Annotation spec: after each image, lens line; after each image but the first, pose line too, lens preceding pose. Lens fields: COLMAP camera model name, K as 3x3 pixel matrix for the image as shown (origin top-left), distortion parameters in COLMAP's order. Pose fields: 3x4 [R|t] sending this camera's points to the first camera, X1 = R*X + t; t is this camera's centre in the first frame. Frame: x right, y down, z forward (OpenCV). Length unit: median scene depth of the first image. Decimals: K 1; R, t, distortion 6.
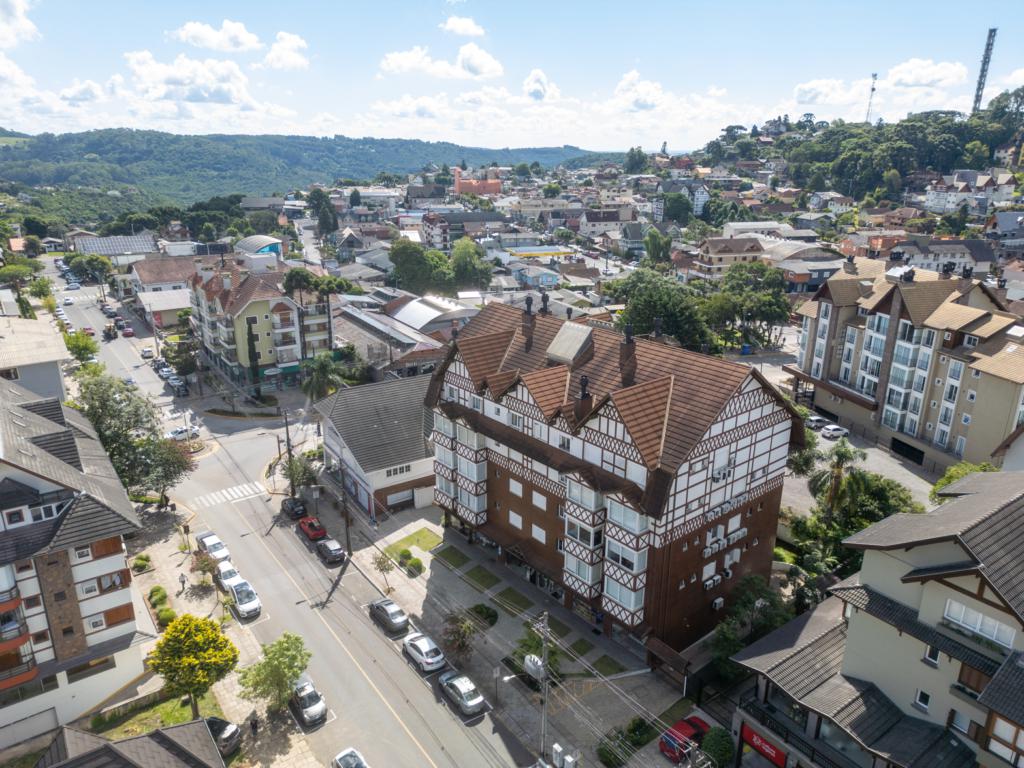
lens RADIAL K [[712.2, 0, 512.2], [0, 712.2, 378.5], [0, 0, 1]] dist [0.058515, -0.044430]
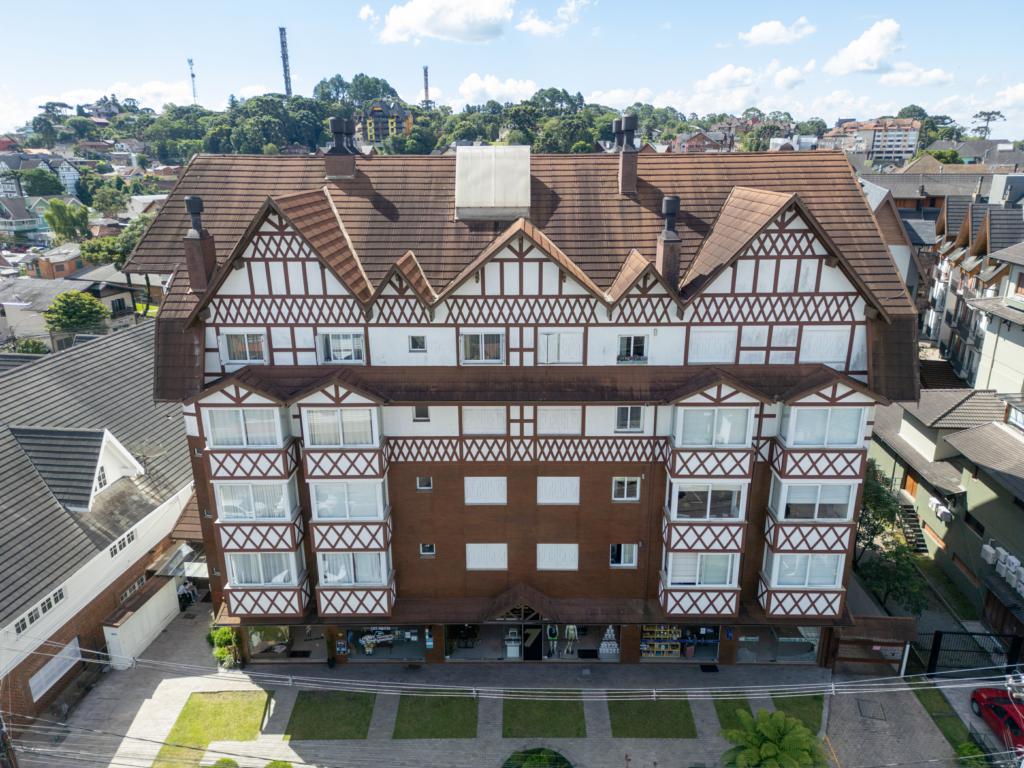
lens RADIAL K [[712.2, 0, 510.0], [0, 712.2, 383.6], [0, 0, 1]] dist [0.058515, -0.044430]
pose [[0.651275, -0.244001, 0.718543, -0.227883], [0.243358, 0.964040, 0.106790, 0.026701], [-0.718761, 0.105313, 0.687235, 0.475809]]
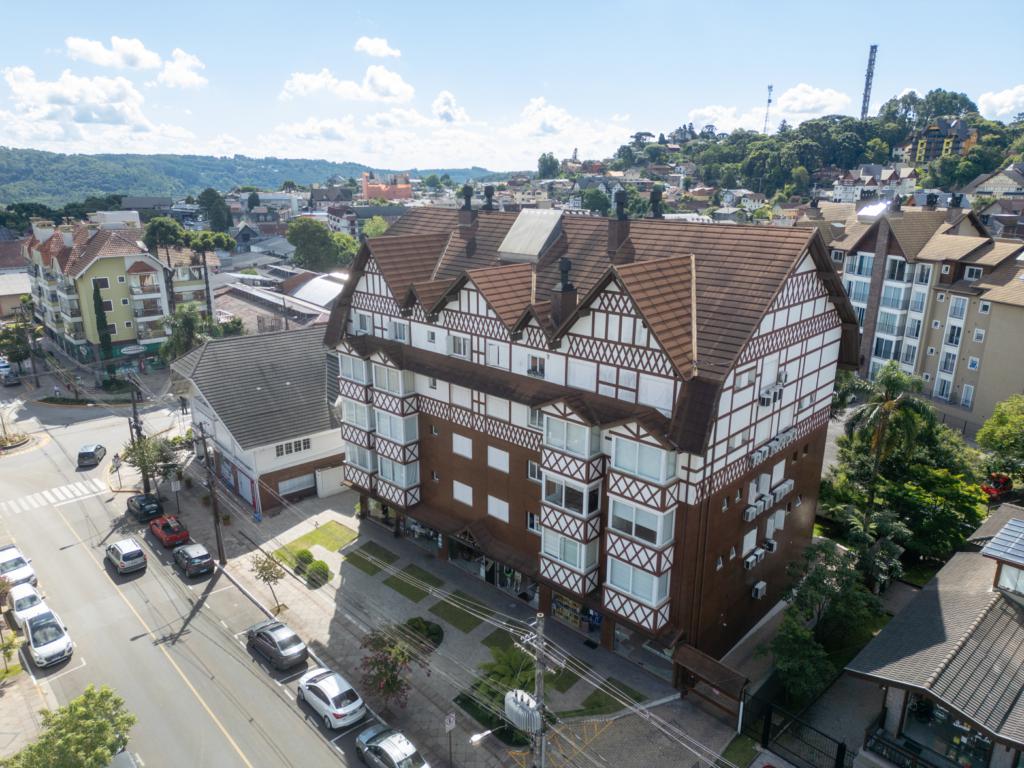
lens RADIAL K [[712.2, 0, 512.2], [0, 712.2, 378.4], [0, 0, 1]] dist [0.058515, -0.044430]
pose [[0.992497, -0.035409, 0.117033, -0.018349], [0.038653, 0.998925, -0.025571, 0.078460], [-0.116001, 0.029902, 0.992799, 0.220791]]
